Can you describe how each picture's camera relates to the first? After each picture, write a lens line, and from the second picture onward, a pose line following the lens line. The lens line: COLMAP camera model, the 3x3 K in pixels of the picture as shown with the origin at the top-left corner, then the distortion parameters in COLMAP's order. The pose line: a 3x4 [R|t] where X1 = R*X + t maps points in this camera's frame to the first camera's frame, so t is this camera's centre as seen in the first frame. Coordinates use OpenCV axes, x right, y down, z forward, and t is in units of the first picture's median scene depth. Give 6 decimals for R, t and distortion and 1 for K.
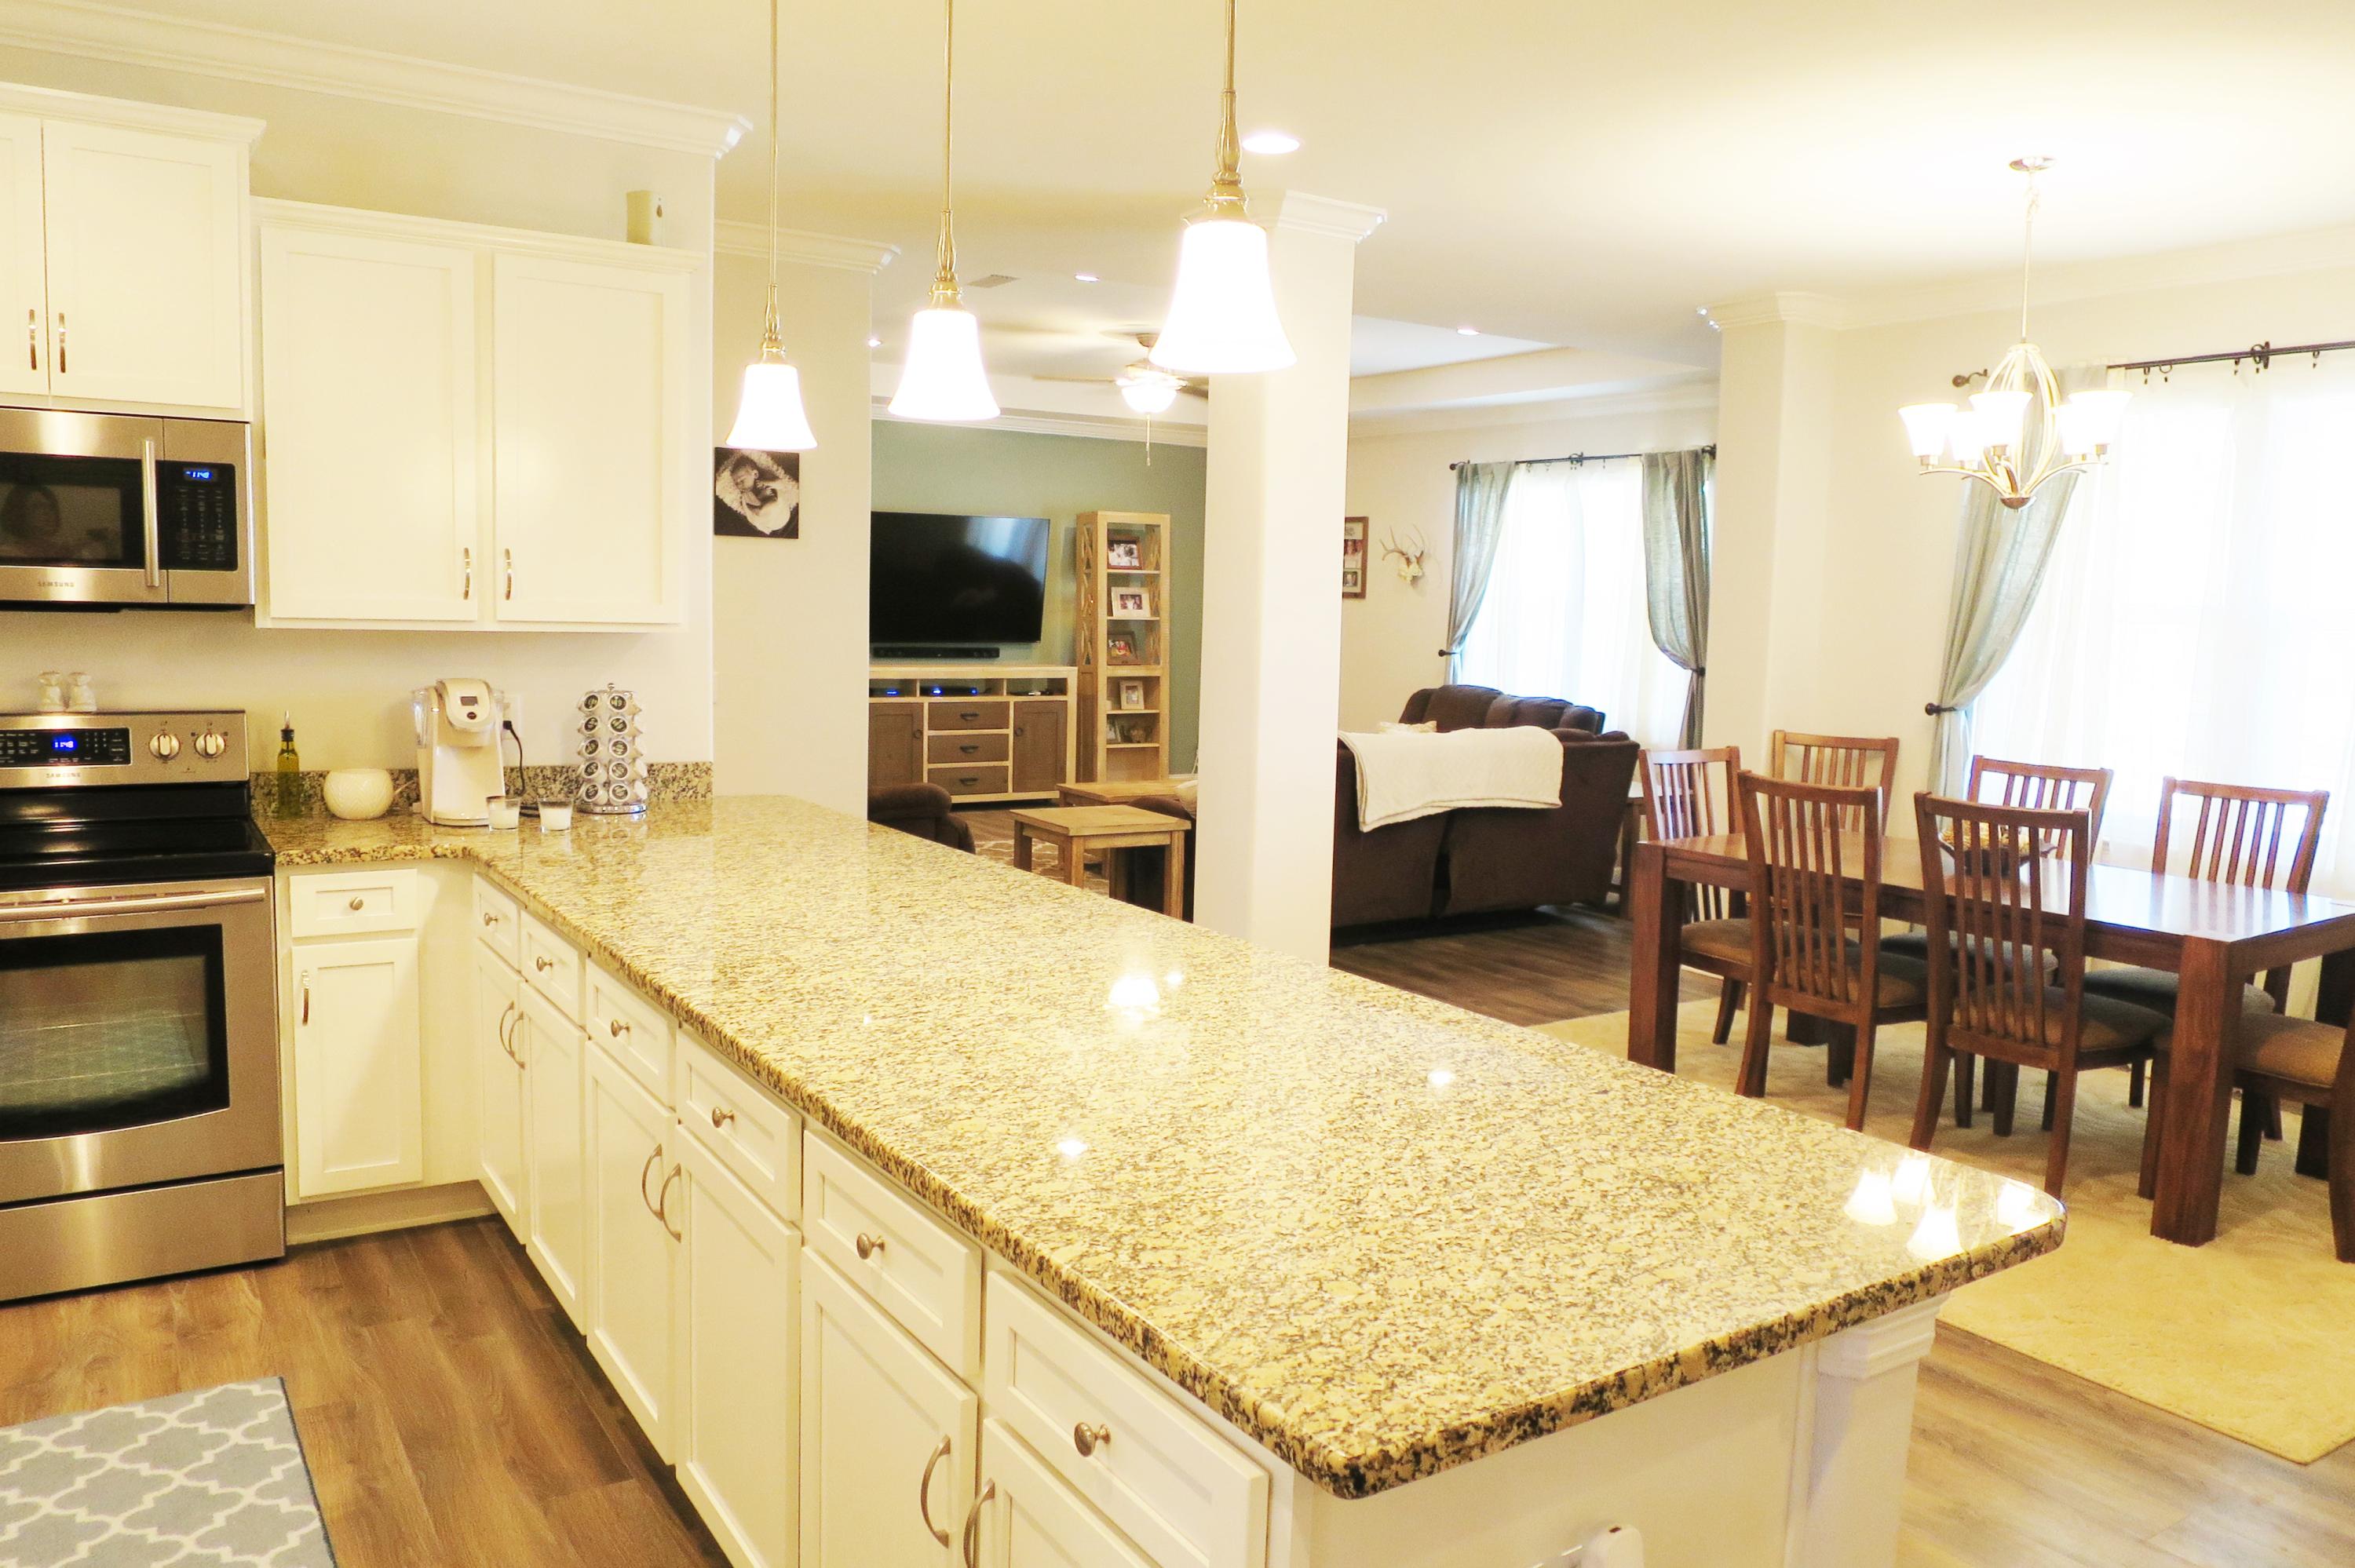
lens RADIAL K [[1694.1, 0, 1180.9], [0, 1694.1, 752.7], [0, 0, 1]] dist [-0.047828, 0.010466]
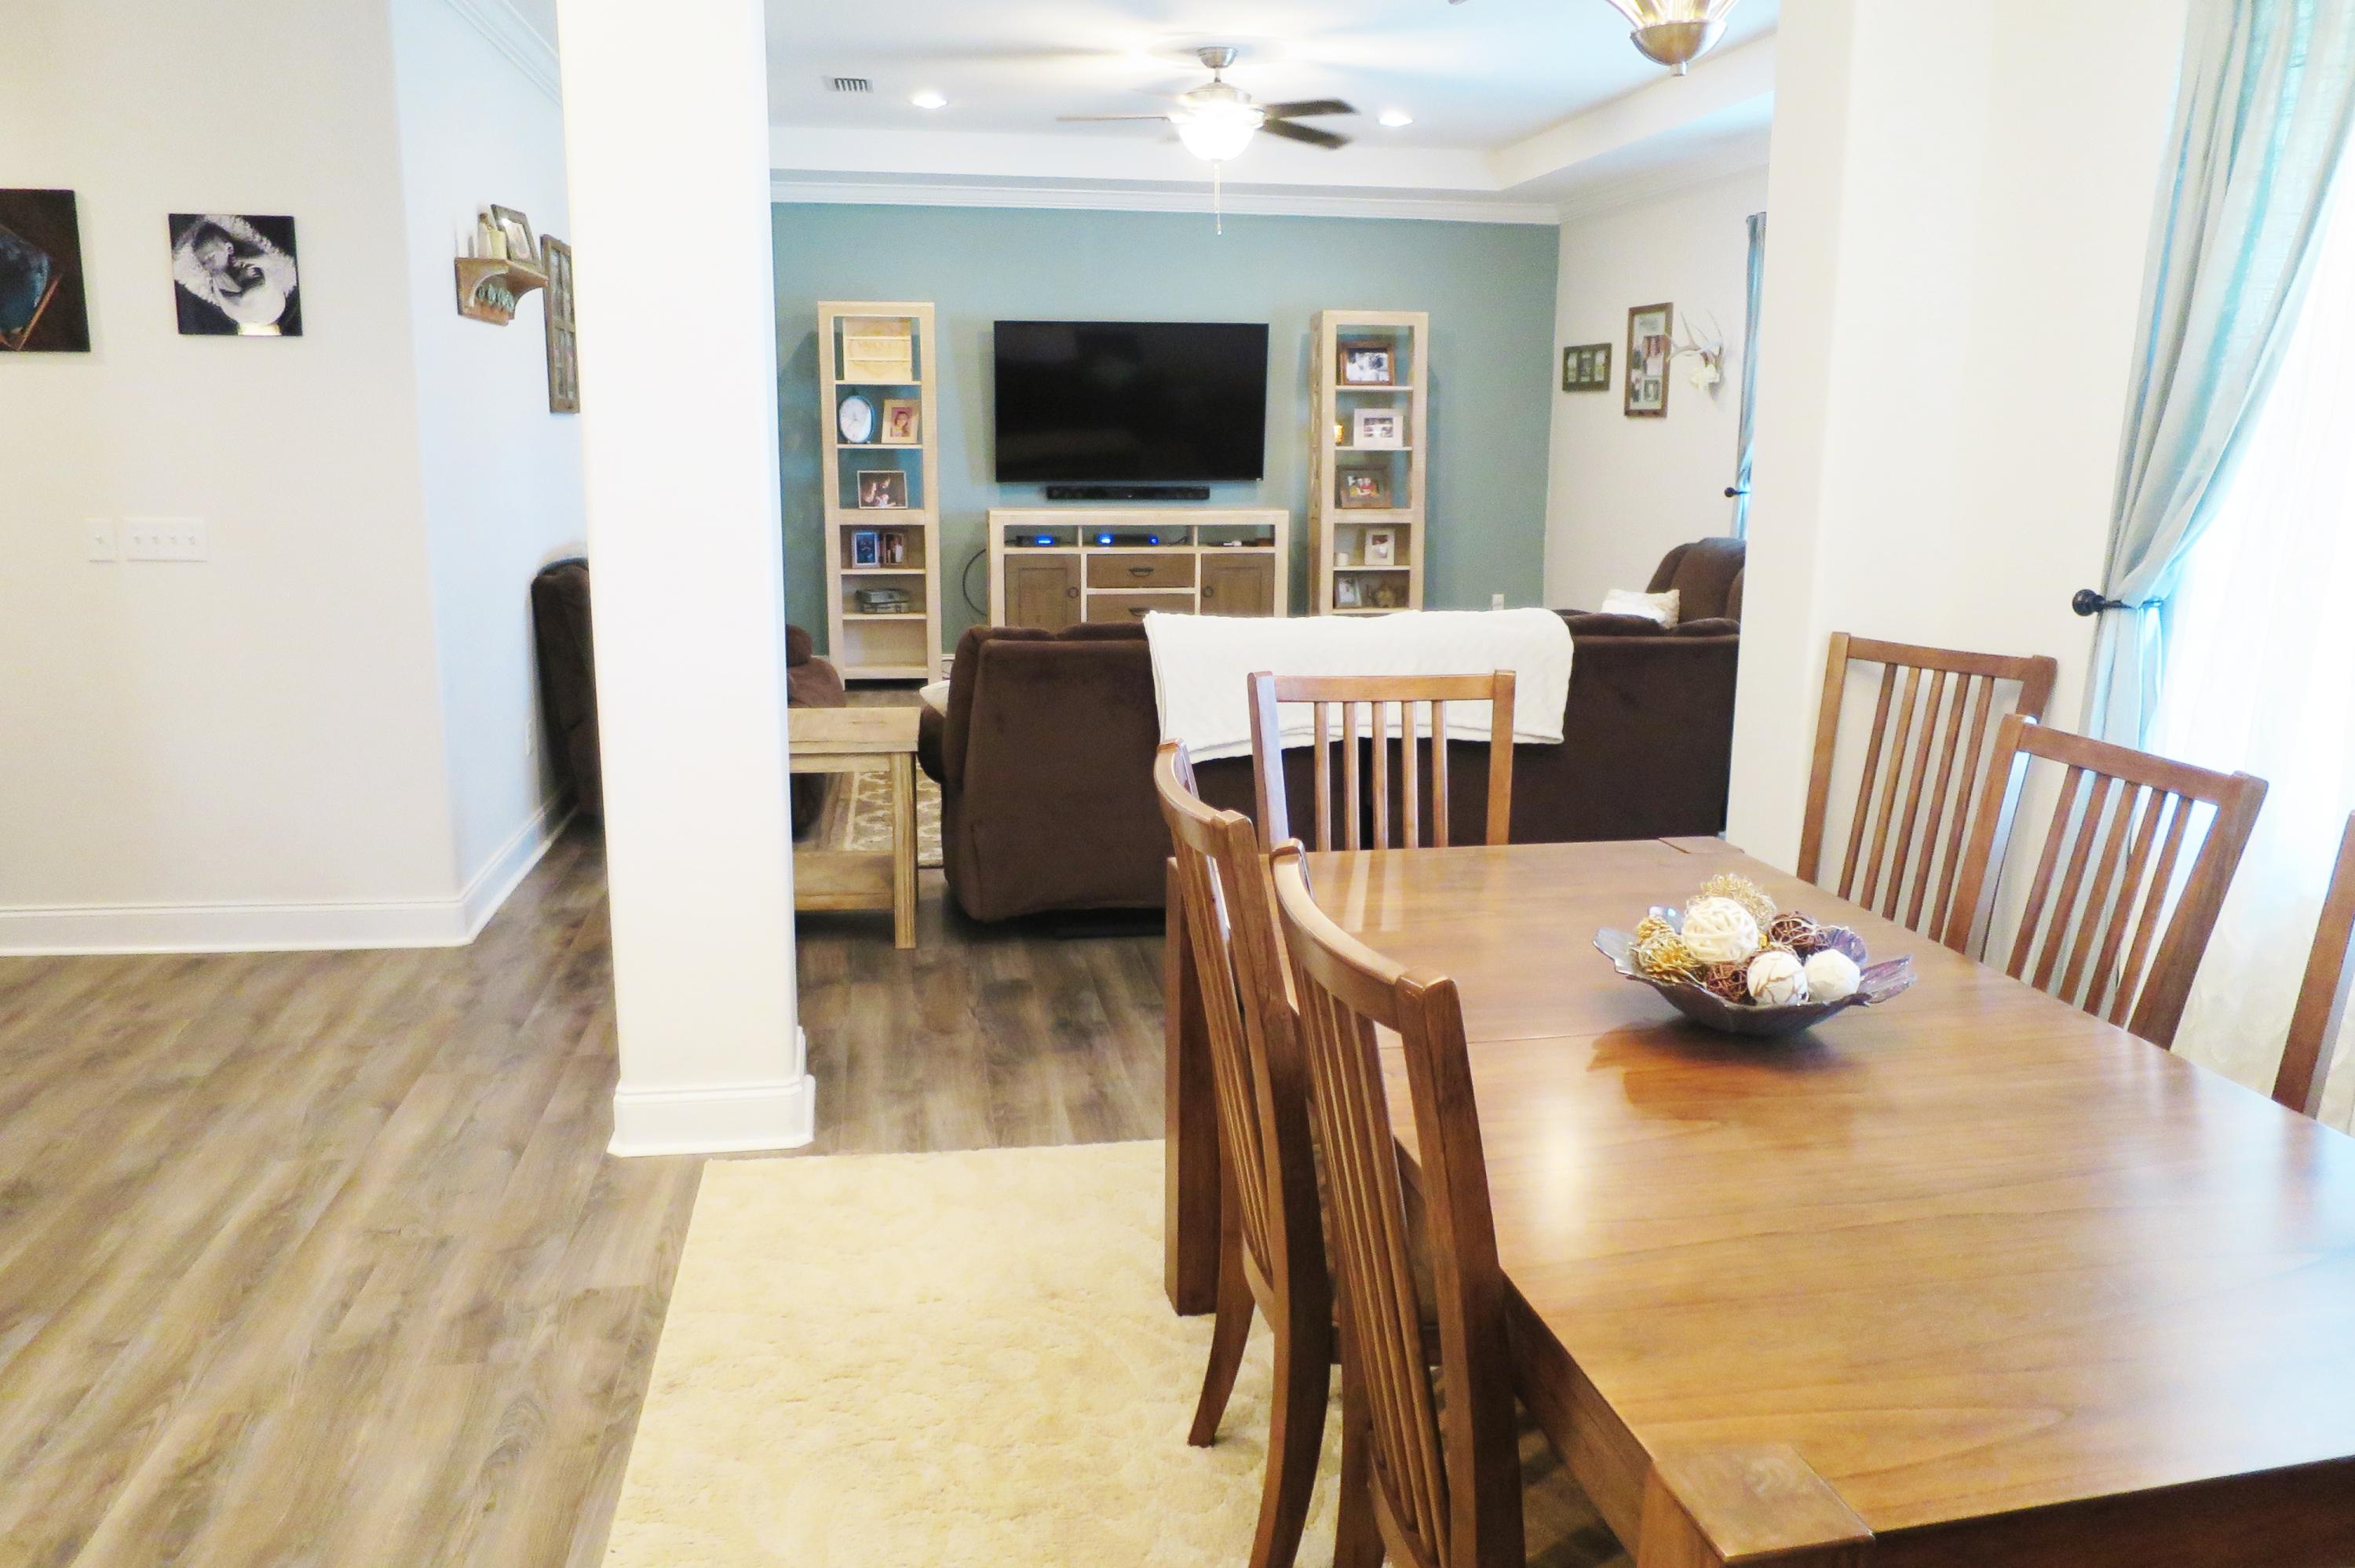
lens RADIAL K [[1694.1, 0, 1183.9], [0, 1694.1, 766.4], [0, 0, 1]] dist [-0.047828, 0.010466]
pose [[0.915955, 0.060776, -0.396651, 0.220196], [-0.021236, 0.994420, 0.103330, -0.012572], [0.400718, -0.086222, 0.912135, 0.250410]]
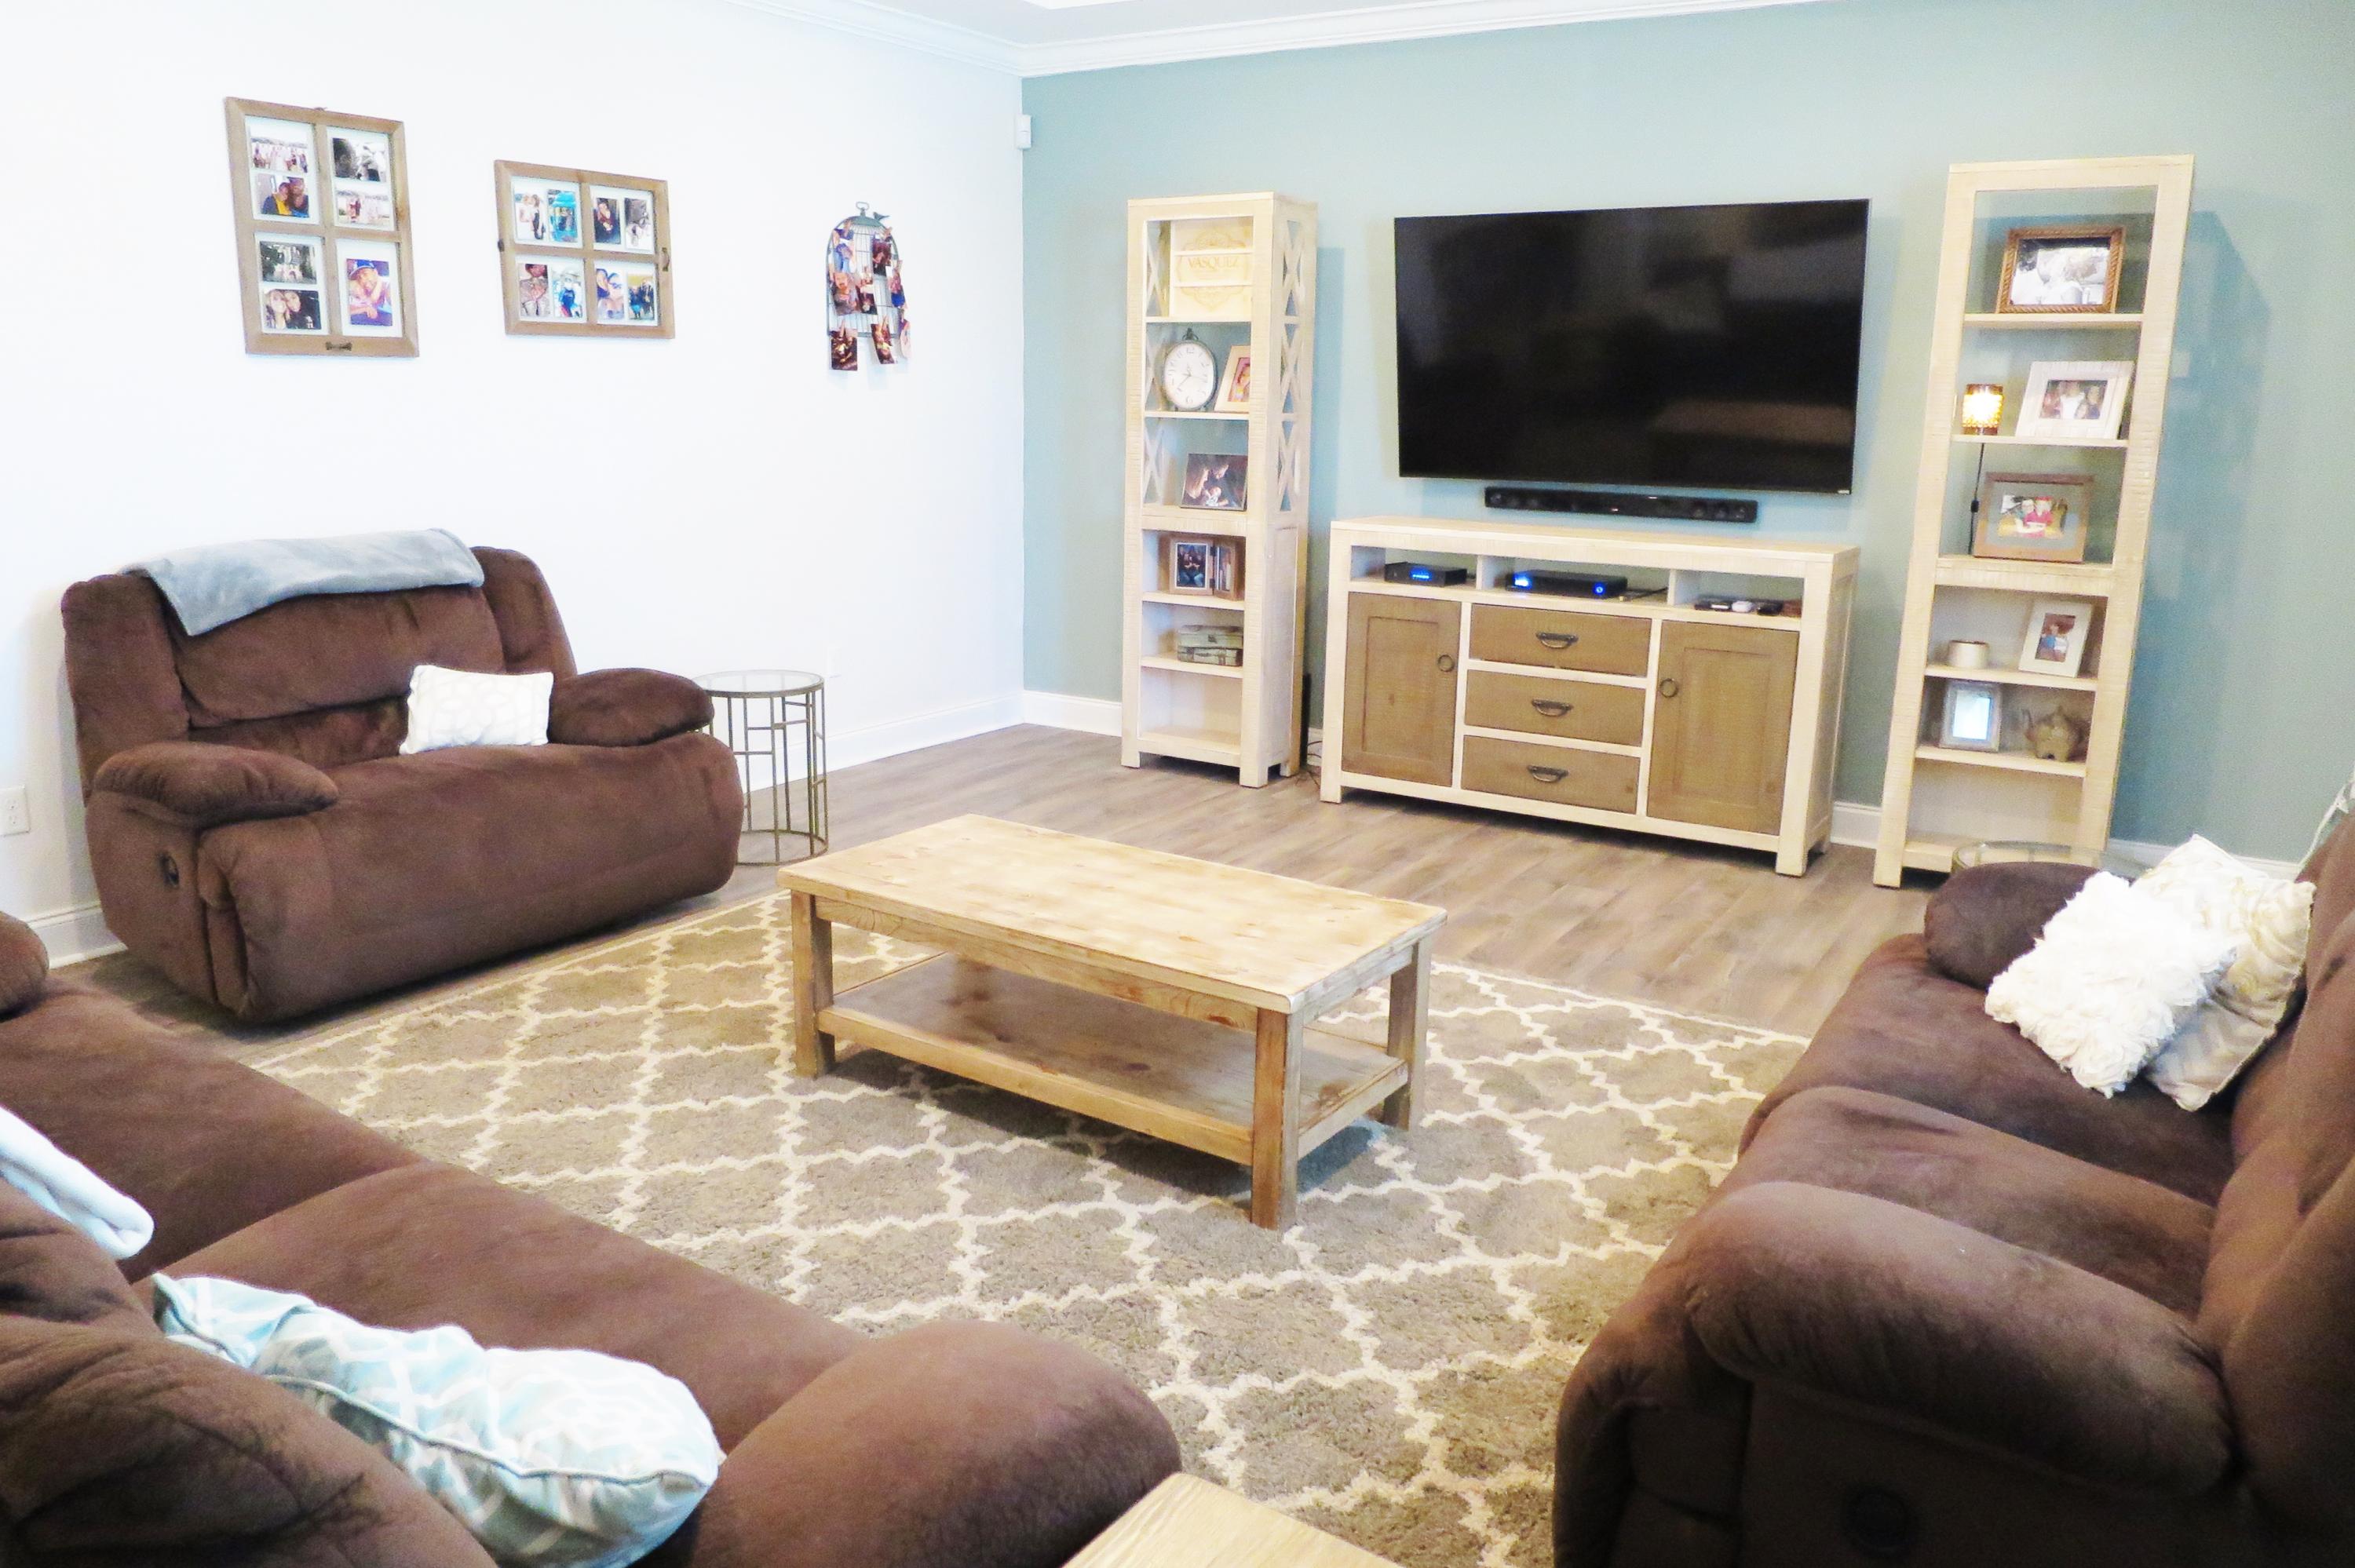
lens RADIAL K [[1694.1, 0, 1181.5], [0, 1694.1, 795.3], [0, 0, 1]] dist [-0.047828, 0.010466]
pose [[0.420750, 0.192691, -0.886476, 0.255744], [-0.090369, 0.981223, 0.170394, -0.049307], [0.902664, 0.008417, 0.430263, 0.688876]]
